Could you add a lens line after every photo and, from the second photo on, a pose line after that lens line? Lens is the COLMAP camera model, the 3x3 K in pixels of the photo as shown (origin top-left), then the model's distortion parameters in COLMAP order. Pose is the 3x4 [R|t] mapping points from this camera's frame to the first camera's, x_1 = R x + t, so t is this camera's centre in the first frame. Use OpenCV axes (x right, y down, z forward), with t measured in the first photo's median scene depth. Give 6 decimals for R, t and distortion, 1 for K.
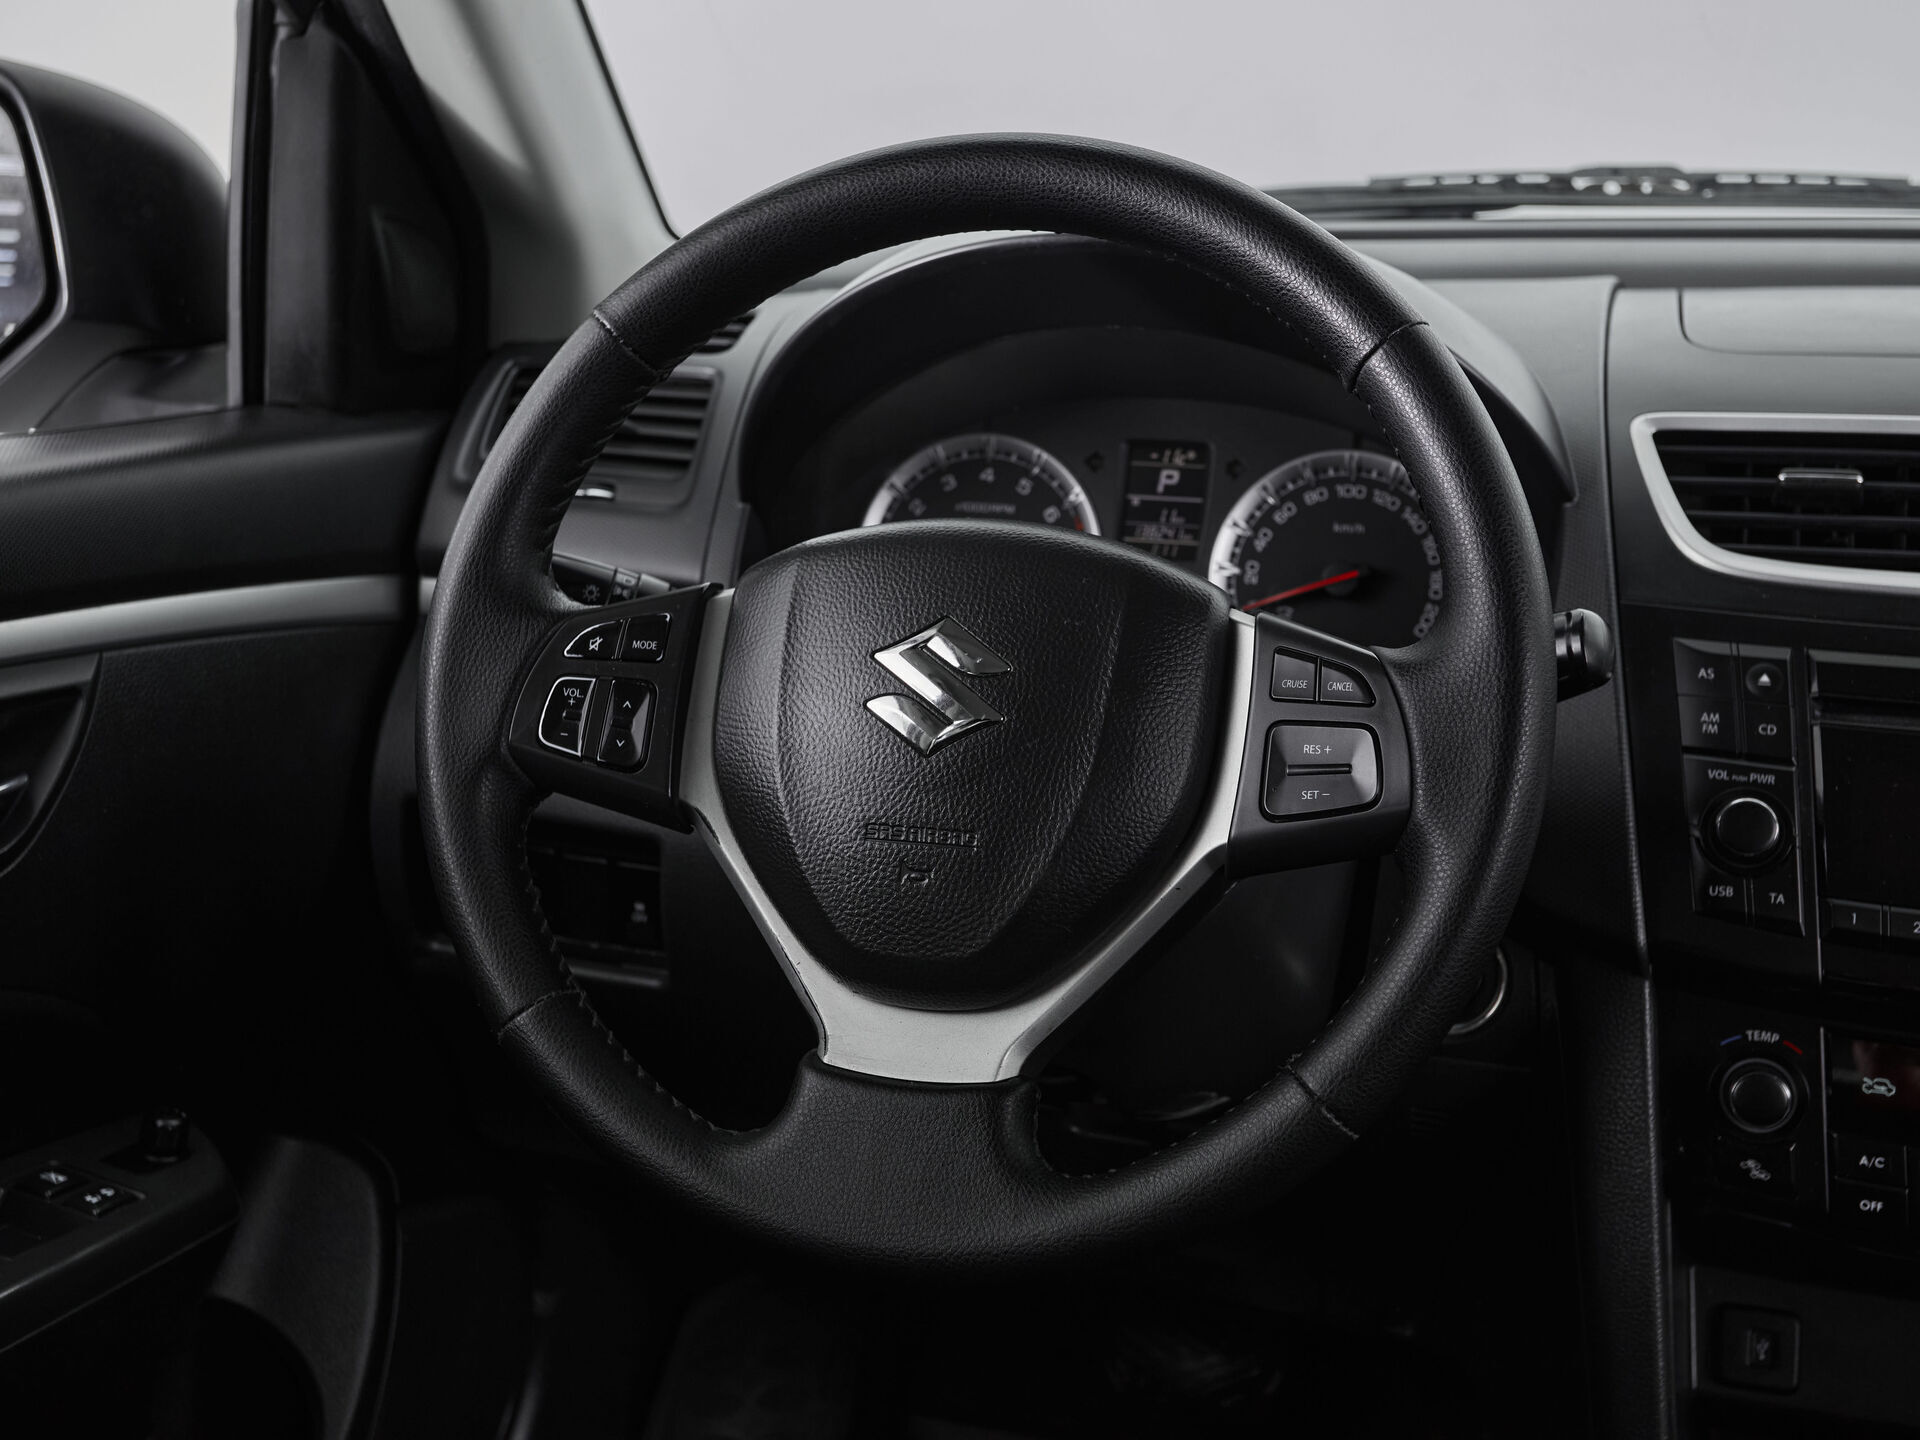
lens RADIAL K [[2293.6, 0, 960.0], [0, 2293.6, 720.0], [0, 0, 1]] dist [0.012777, 0.064148]
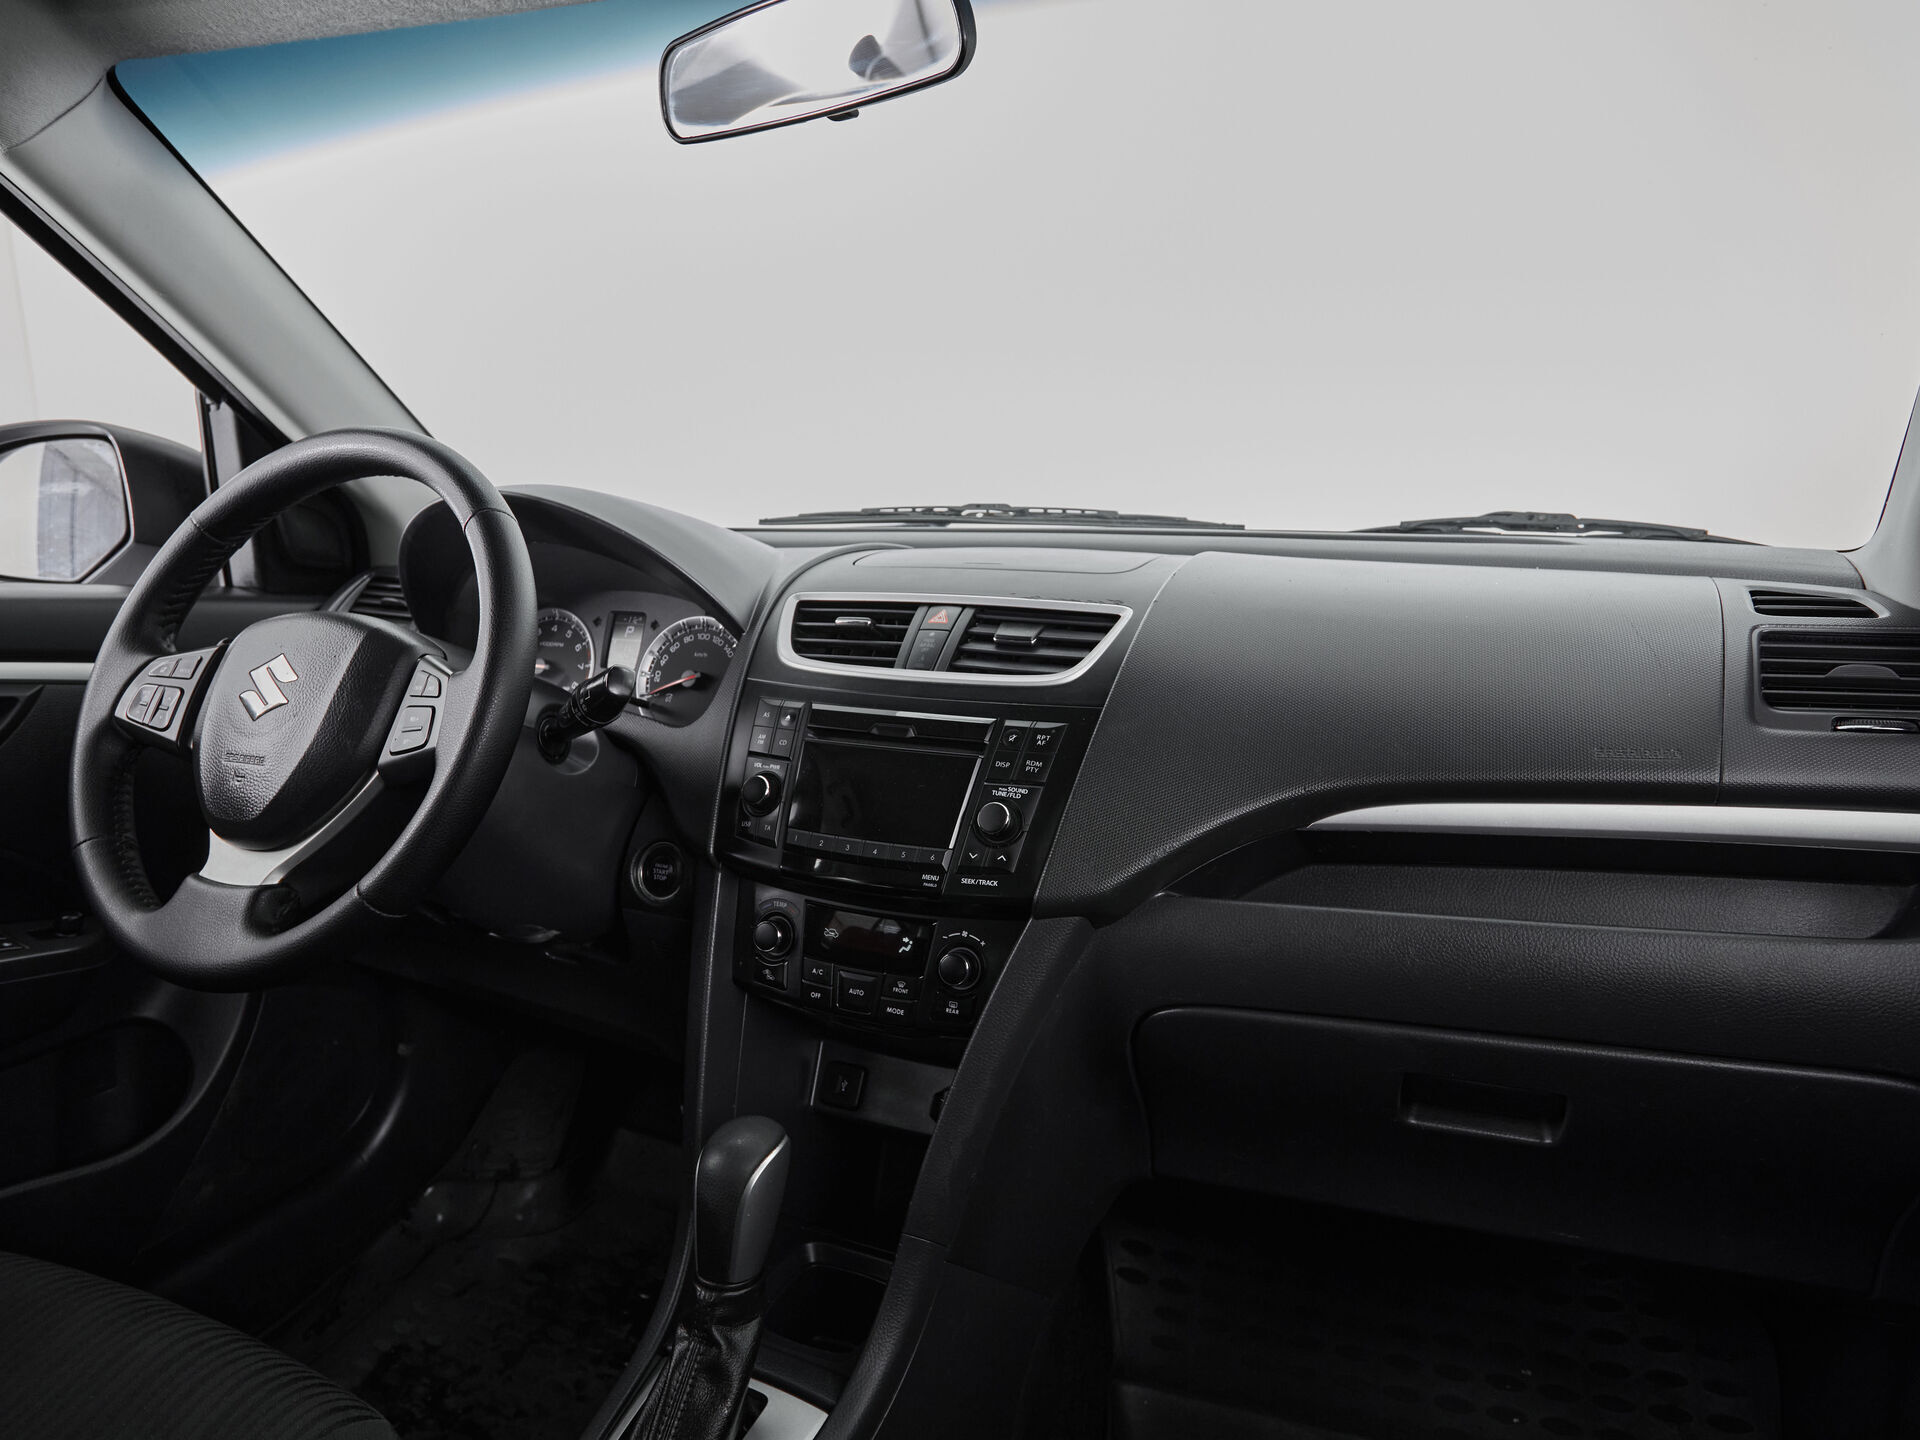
lens RADIAL K [[1135.9, 0, 960.0], [0, 1135.9, 720.0], [0, 0, 1]] dist [0.001774, -0.002123]
pose [[0.994273, 0.033083, -0.101620, 0.556549], [-0.043628, 0.993686, -0.103367, 0.072364], [0.097559, 0.107208, 0.989439, 0.063209]]
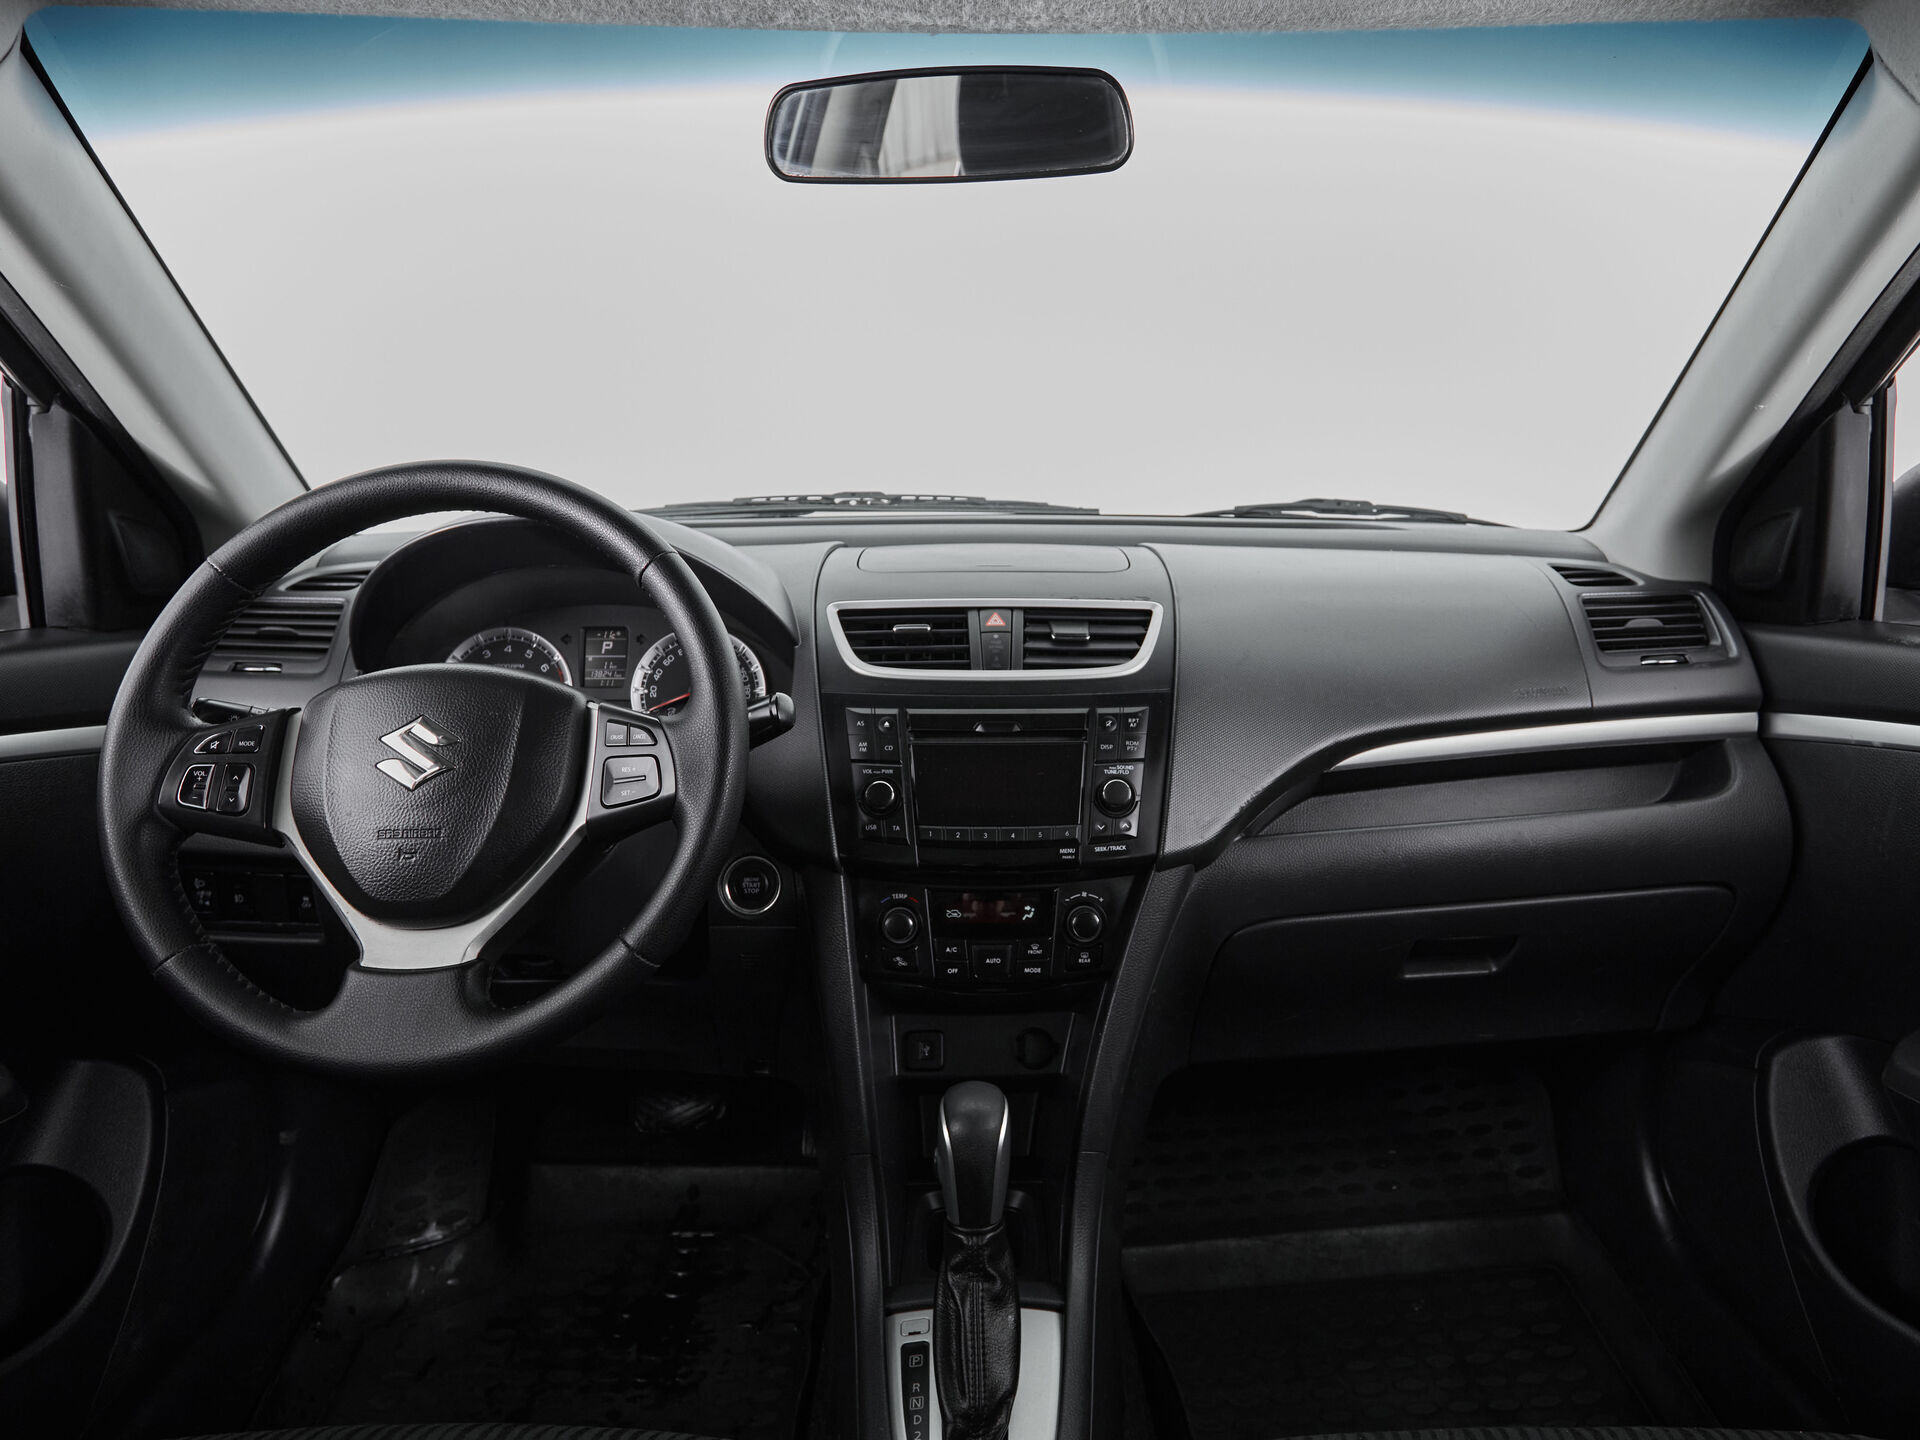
lens RADIAL K [[1147.2, 0, 1011.7], [0, 1147.2, 717.9], [0, 0, 1]] dist [-0.000131, -0.003657]
pose [[0.948301, -0.064555, 0.310737, 0.126996], [0.082500, 0.995577, -0.044944, 0.030727], [-0.306461, 0.068256, 0.949433, -0.020006]]
